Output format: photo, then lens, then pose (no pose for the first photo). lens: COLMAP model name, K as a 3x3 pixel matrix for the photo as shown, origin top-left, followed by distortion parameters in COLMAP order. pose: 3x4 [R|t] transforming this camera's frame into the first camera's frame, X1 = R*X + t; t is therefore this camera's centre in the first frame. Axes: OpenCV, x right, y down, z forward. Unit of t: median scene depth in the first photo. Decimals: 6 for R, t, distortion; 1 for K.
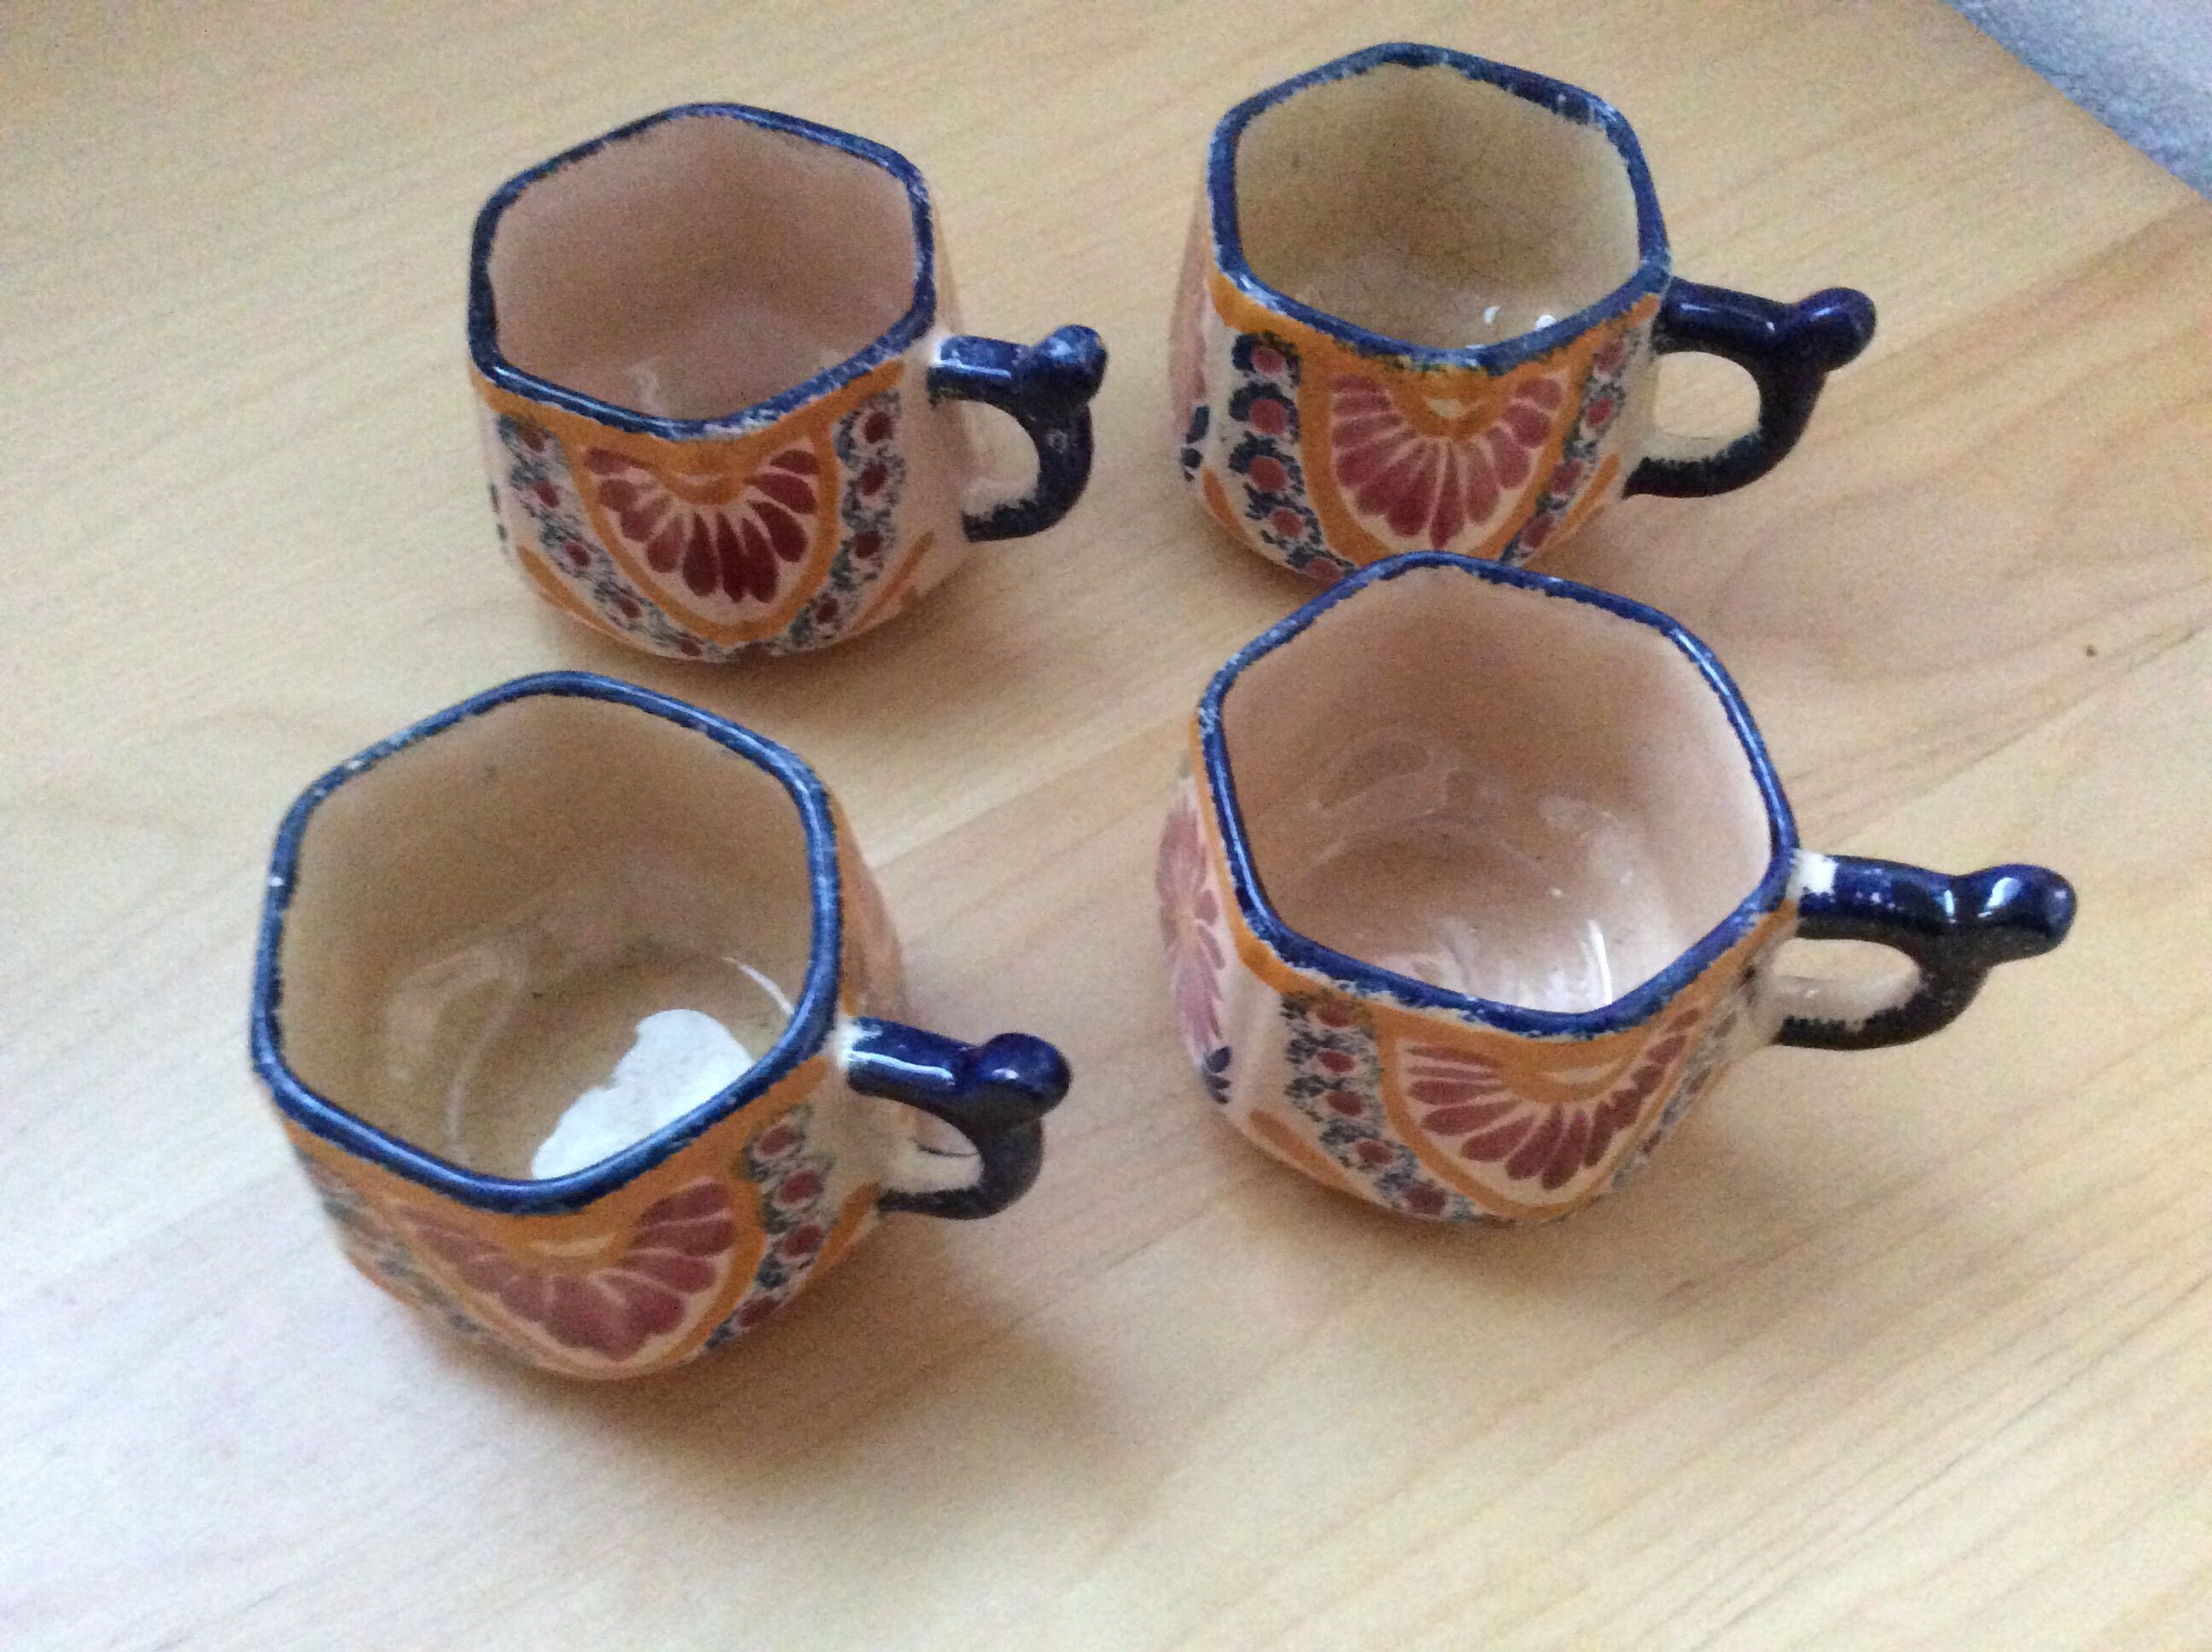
lens RADIAL K [[2070.6, 0, 1106.0], [0, 2070.6, 826.0], [0, 0, 1]] dist [-0.002451, -0.019389]
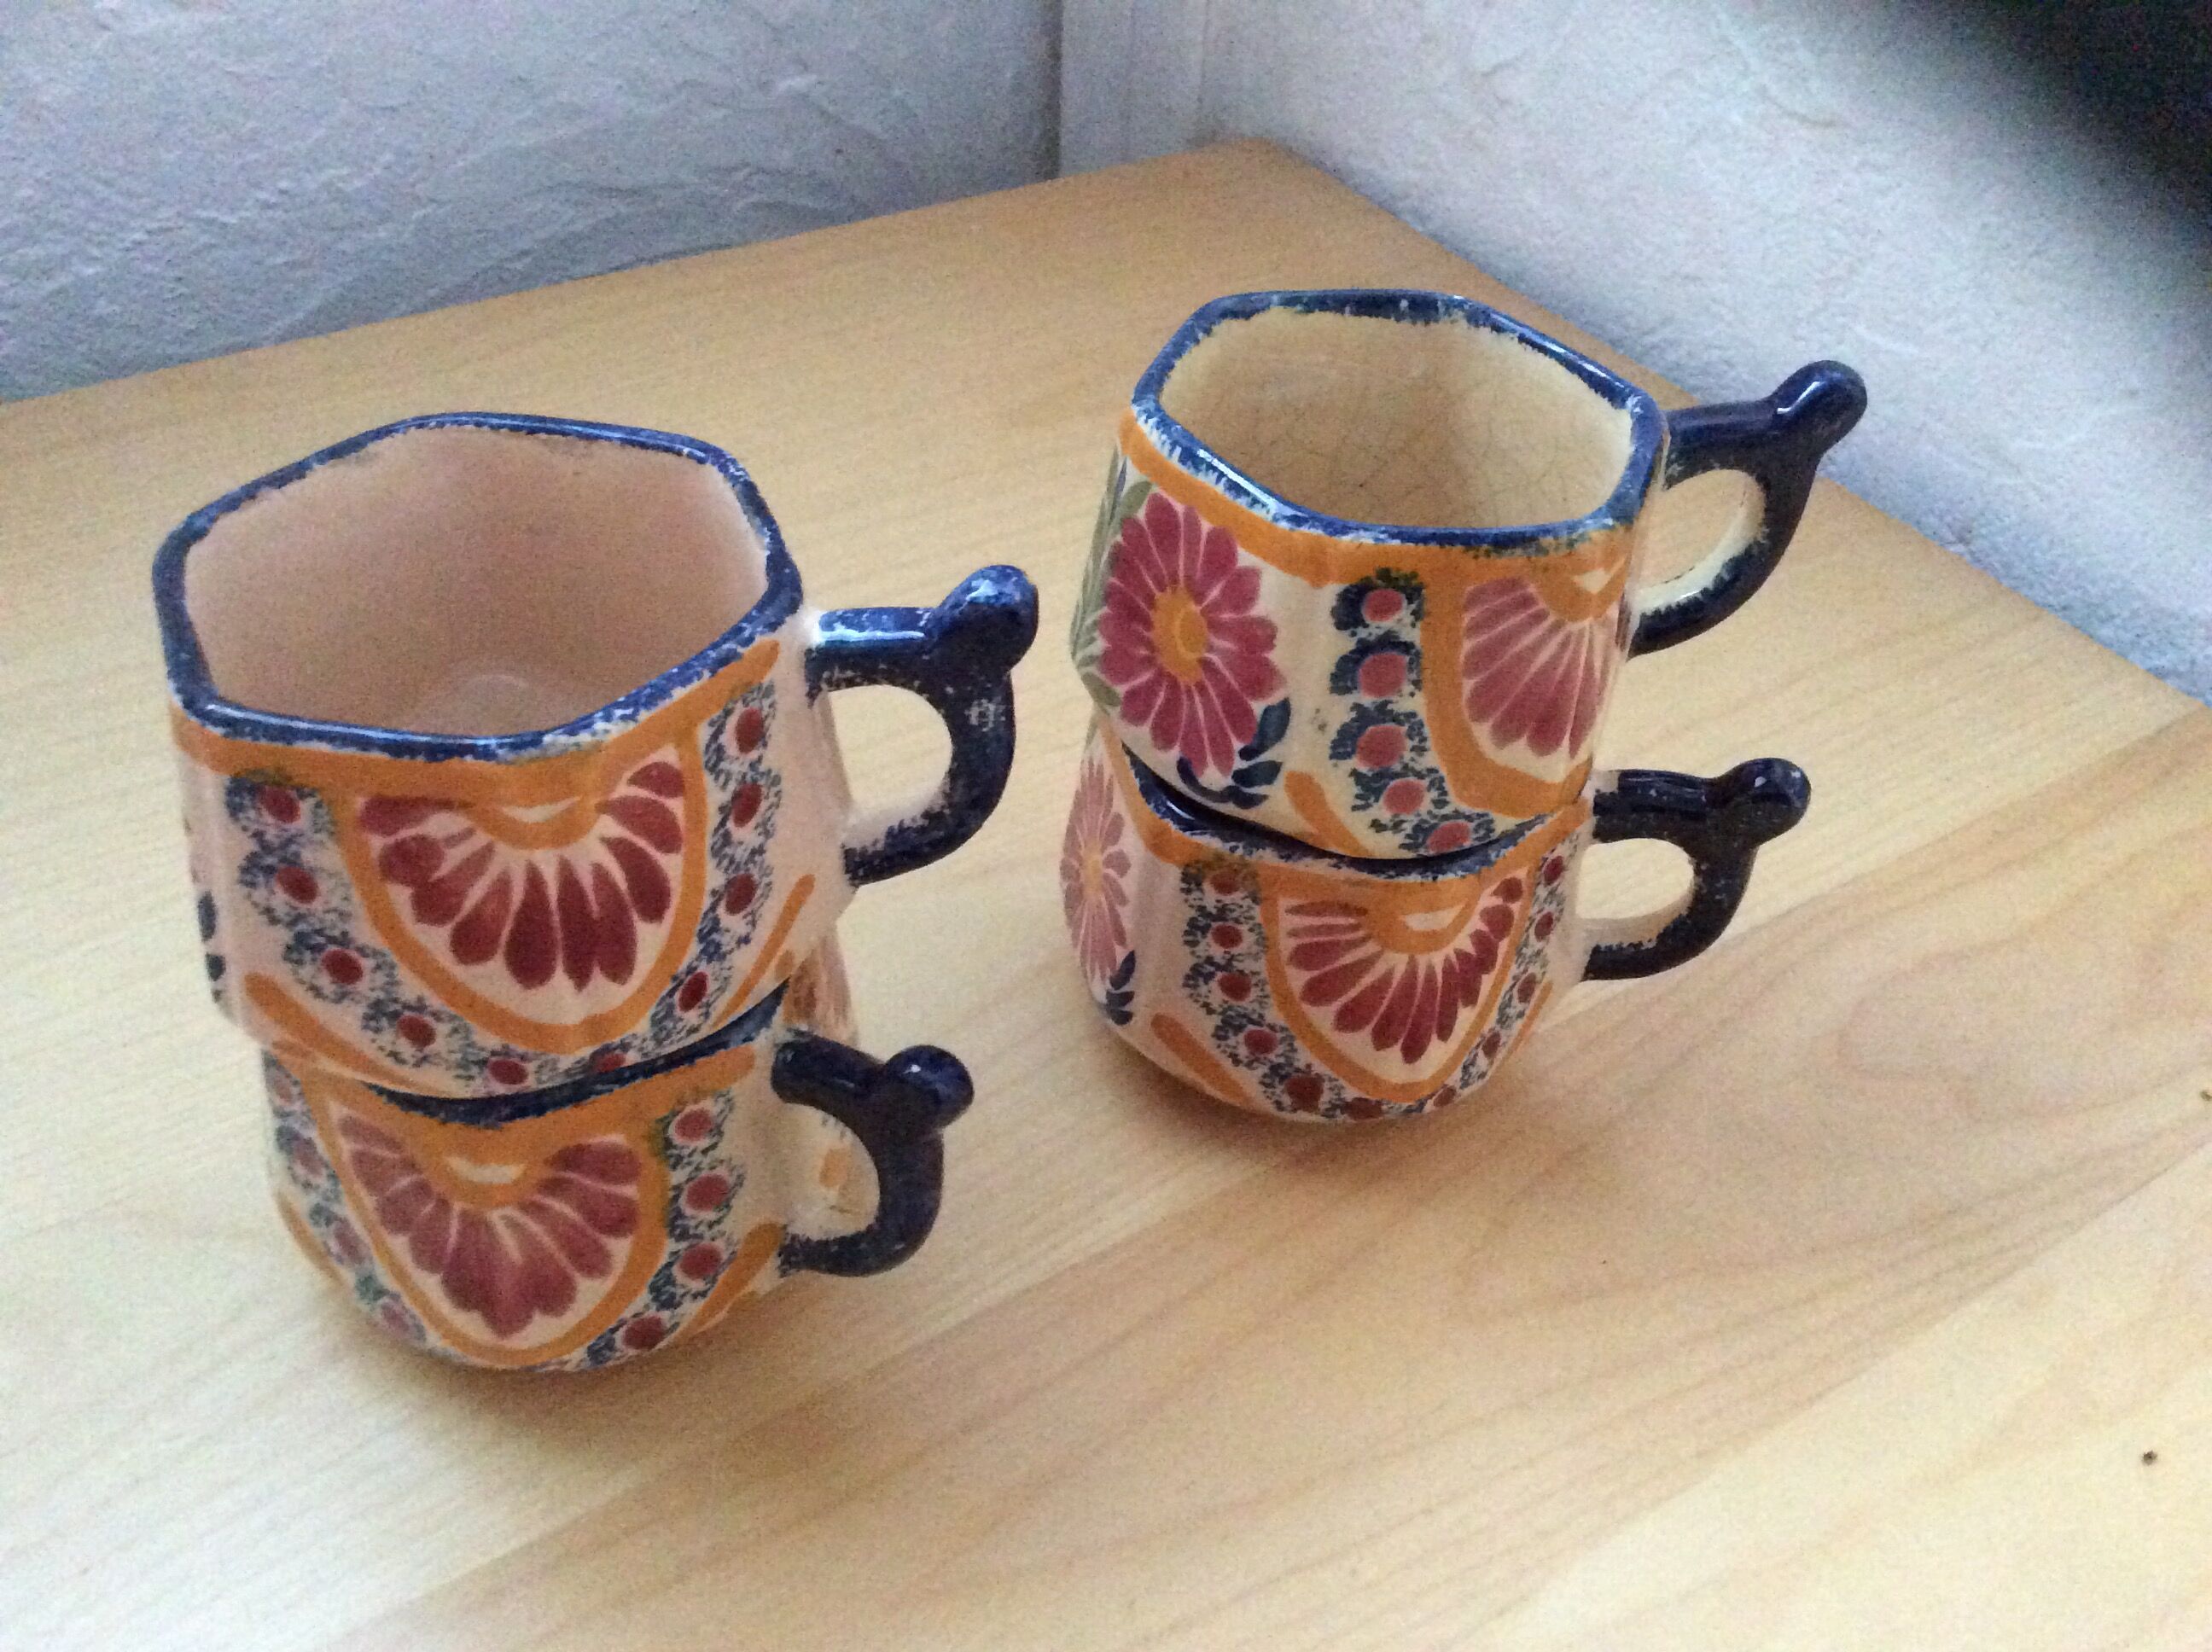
lens RADIAL K [[2070.6, 0, 1106.0], [0, 2070.6, 826.0], [0, 0, 1]] dist [-0.002451, -0.019389]
pose [[0.949060, -0.133962, 0.285202, -0.205132], [0.212618, 0.940269, -0.265871, 0.074692], [-0.232550, 0.312966, 0.920854, 0.256235]]
